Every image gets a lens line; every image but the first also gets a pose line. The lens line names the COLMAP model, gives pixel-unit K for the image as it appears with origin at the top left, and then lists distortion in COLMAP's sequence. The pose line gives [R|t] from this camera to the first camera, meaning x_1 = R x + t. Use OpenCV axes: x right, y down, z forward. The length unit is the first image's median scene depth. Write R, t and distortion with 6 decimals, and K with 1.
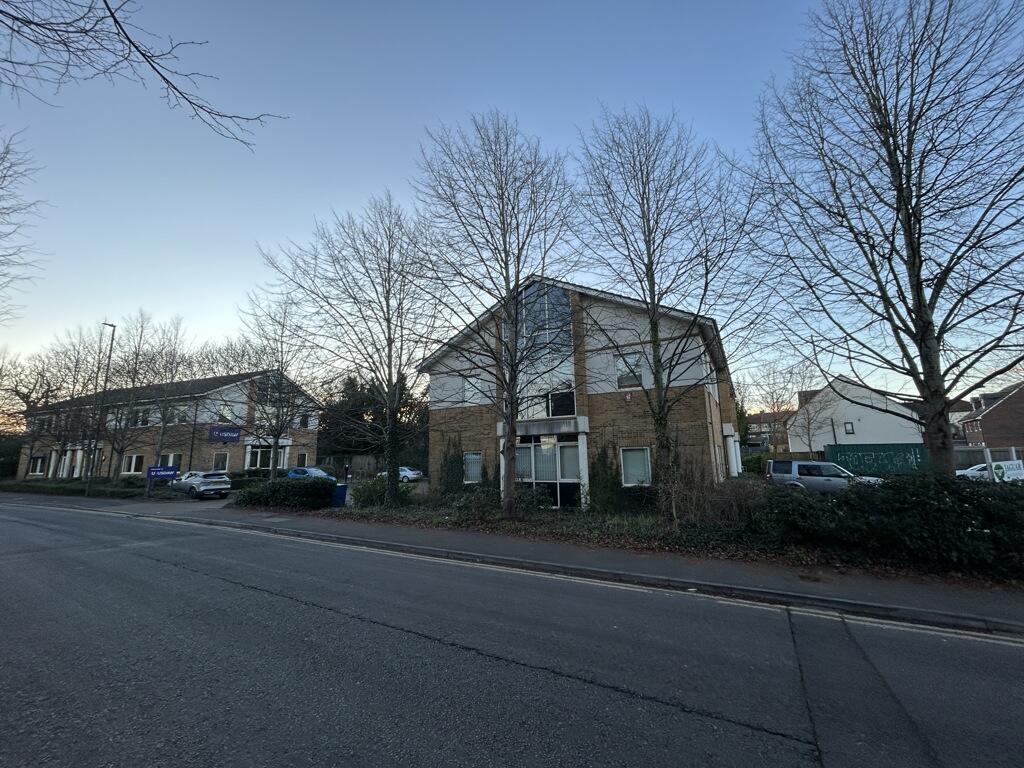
lens RADIAL K [[408.4, 0, 512.2], [0, 408.4, 388.3], [0, 0, 1]] dist [0.001174, 0.000235]
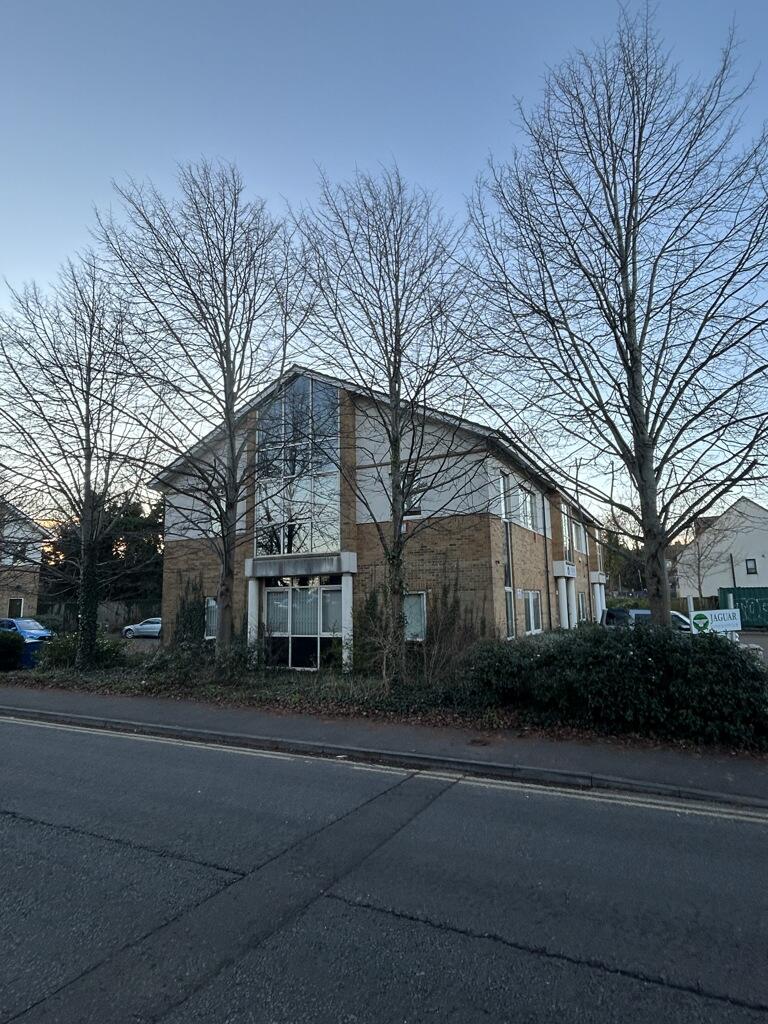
lens RADIAL K [[574.0, 0, 384.0], [0, 574.0, 512.0], [0, 0, 1]] dist [0.003352, 0.000086]
pose [[0.998734, 0.007754, 0.049701, 0.312478], [-0.008210, 0.999926, 0.008972, -0.030616], [-0.049628, -0.009369, 0.998724, -0.158671]]
